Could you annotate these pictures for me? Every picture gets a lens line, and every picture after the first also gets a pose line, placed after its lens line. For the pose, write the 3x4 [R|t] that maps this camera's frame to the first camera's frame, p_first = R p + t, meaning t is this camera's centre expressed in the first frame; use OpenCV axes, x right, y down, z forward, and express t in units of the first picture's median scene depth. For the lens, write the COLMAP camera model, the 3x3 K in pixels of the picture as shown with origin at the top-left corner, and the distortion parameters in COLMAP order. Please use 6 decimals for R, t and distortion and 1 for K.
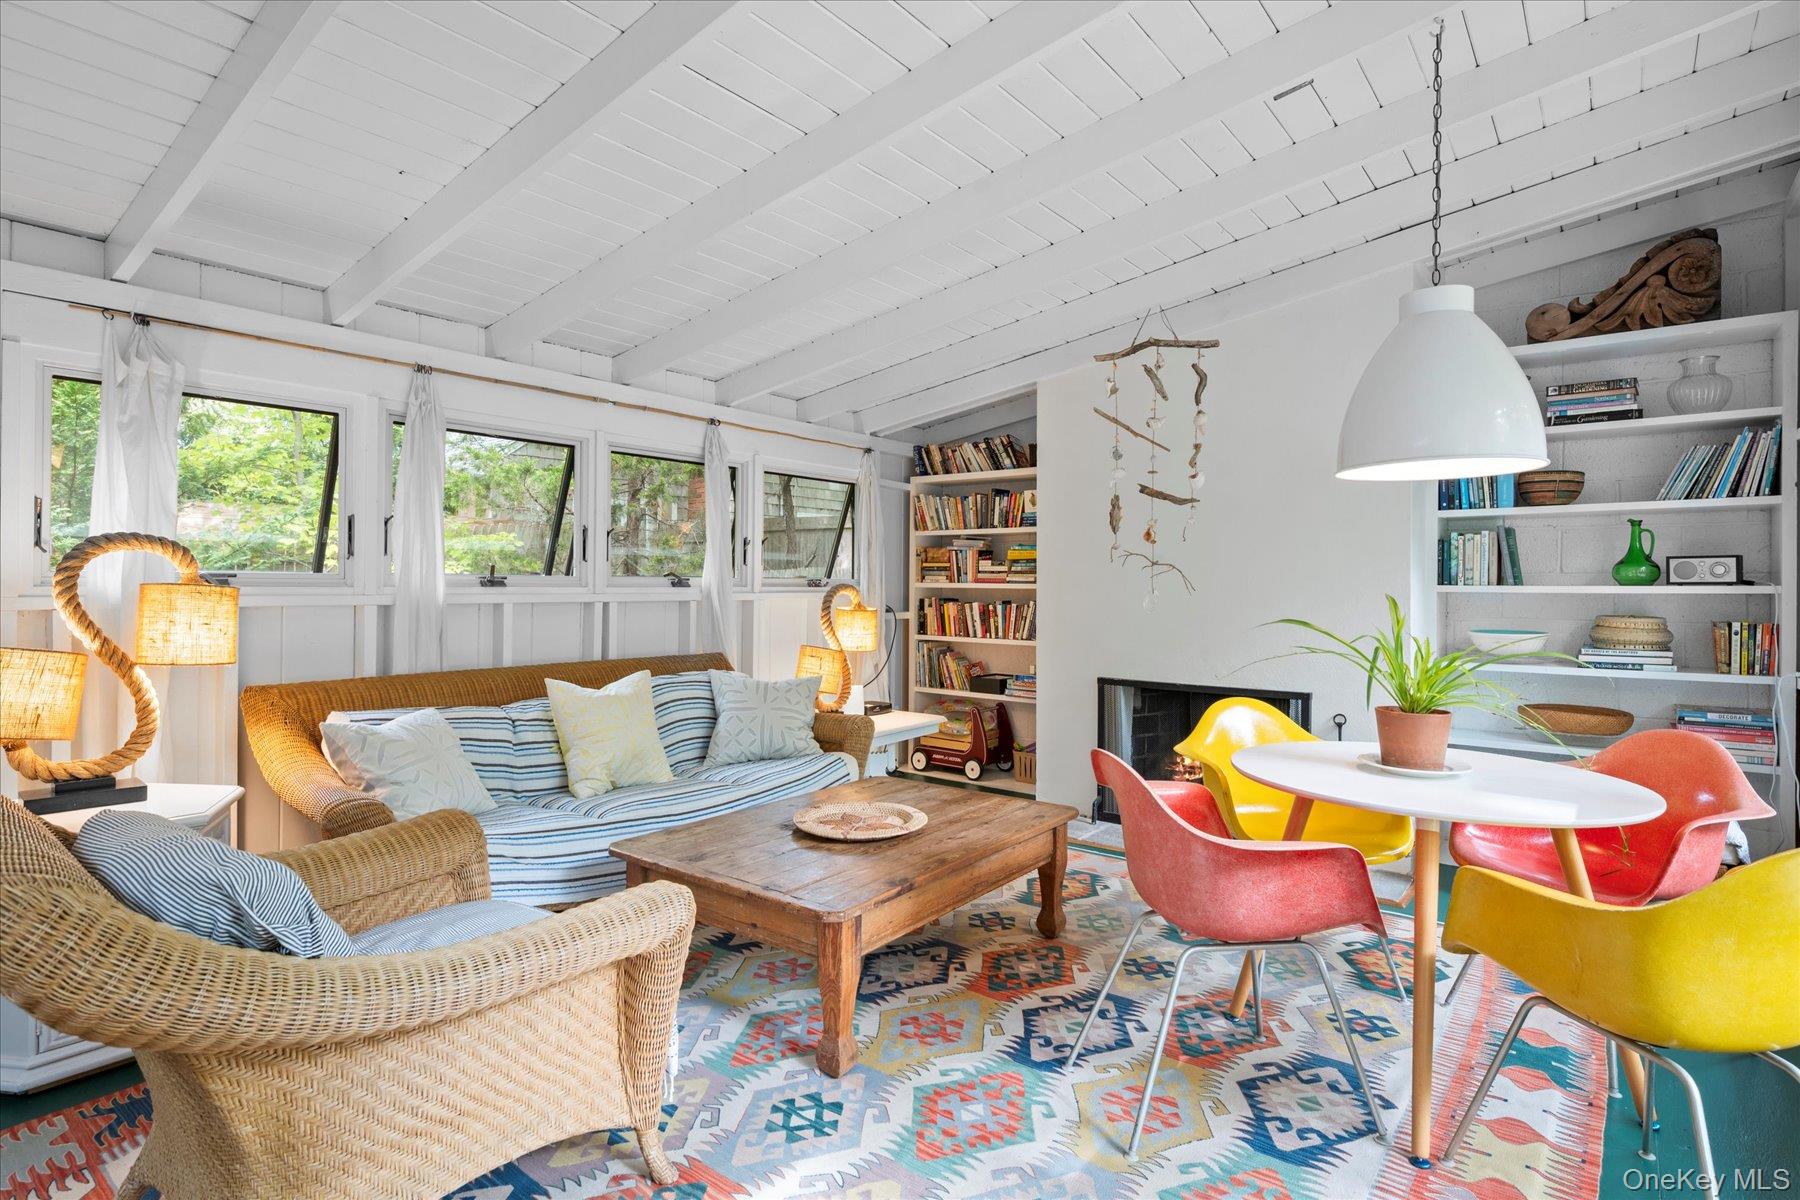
lens RADIAL K [[888.2, 0, 899.0], [0, 888.2, 590.8], [0, 0, 1]] dist [-0.004140, 0.000308]
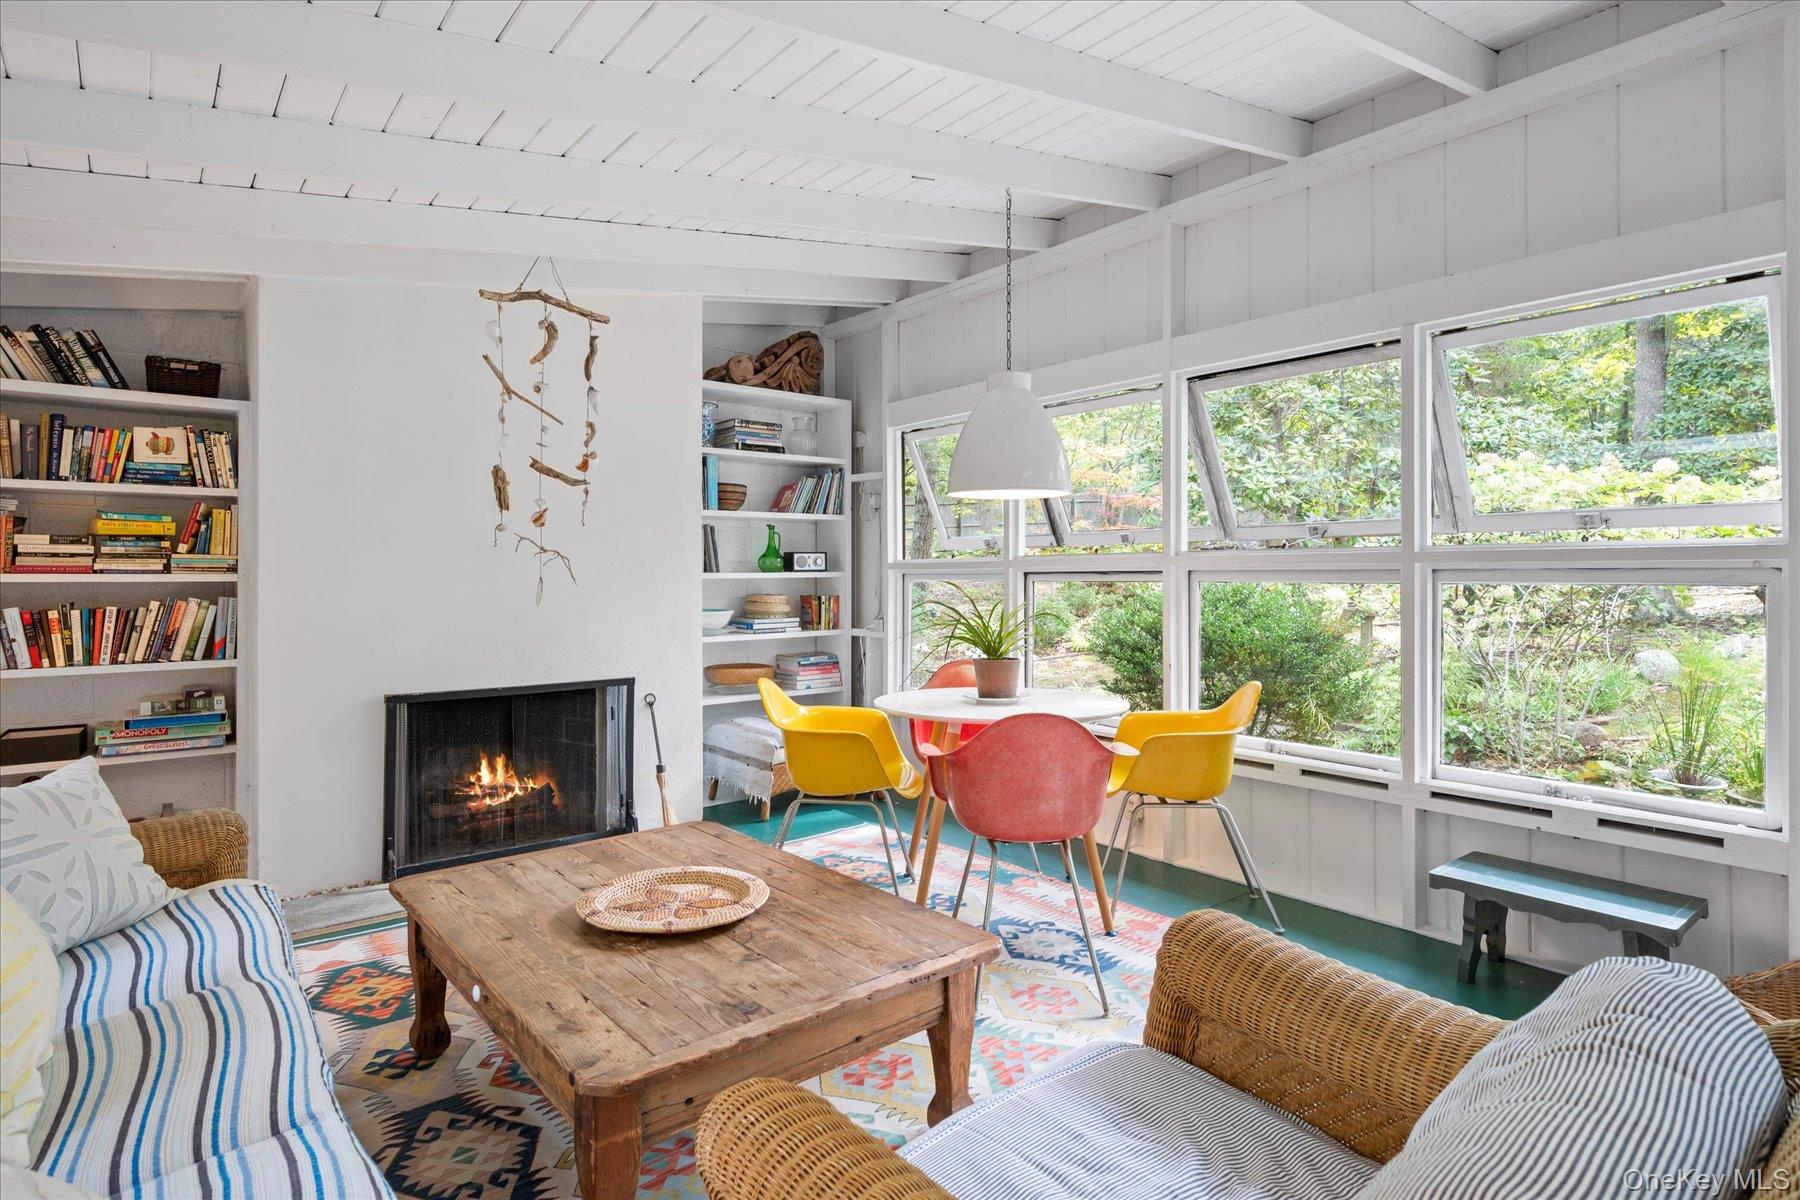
lens RADIAL K [[930.2, 0, 880.1], [0, 930.2, 575.4], [0, 0, 1]] dist [-0.001046, 0.000288]
pose [[0.240942, -0.007600, 0.970510, -0.513702], [0.011359, 0.999923, 0.005011, -0.006071], [-0.970473, 0.009816, 0.241010, 0.450785]]
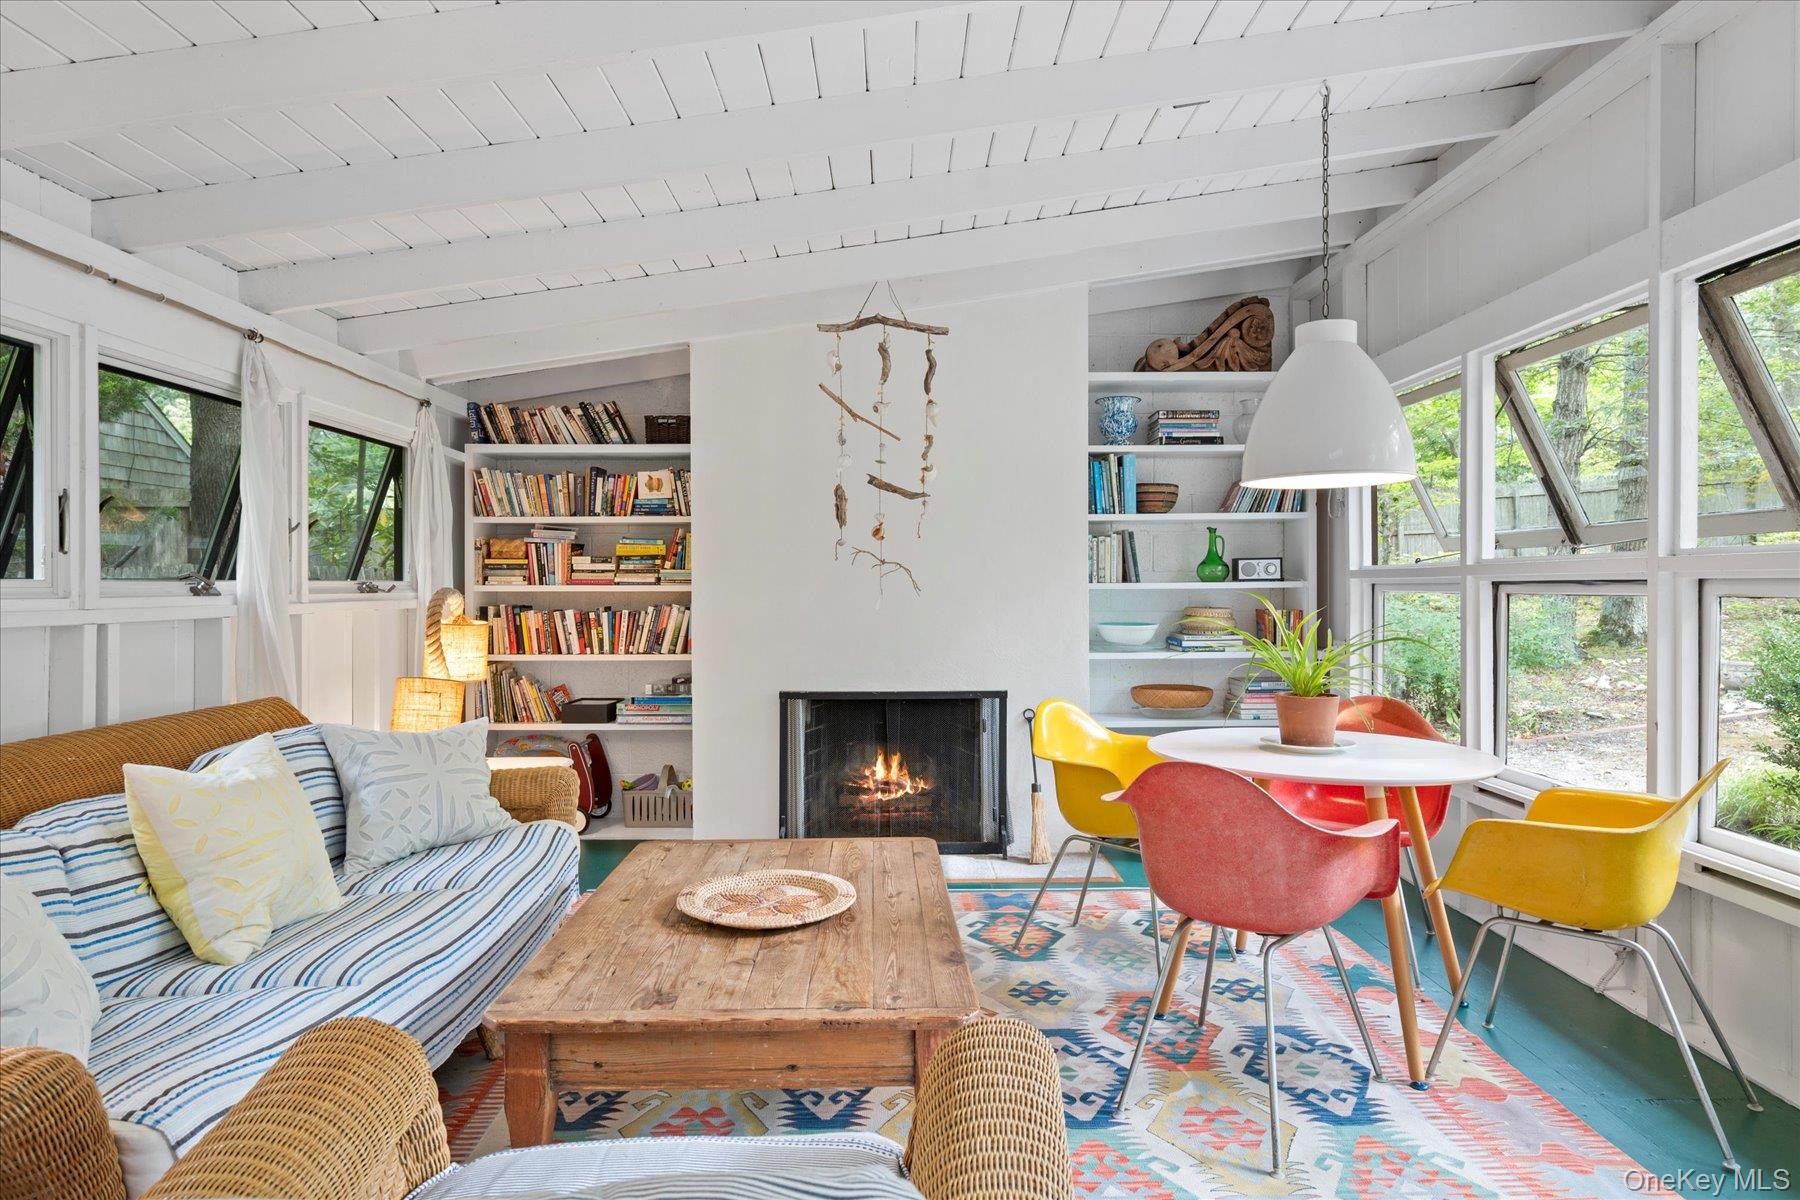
lens RADIAL K [[998.3, 0, 888.1], [0, 998.3, 594.1], [0, 0, 1]] dist [-0.002498, 0.000091]
pose [[0.789862, -0.014773, 0.613106, -0.334332], [0.013507, 0.999886, 0.006692, -0.004232], [-0.613136, 0.002995, 0.789972, 0.181253]]
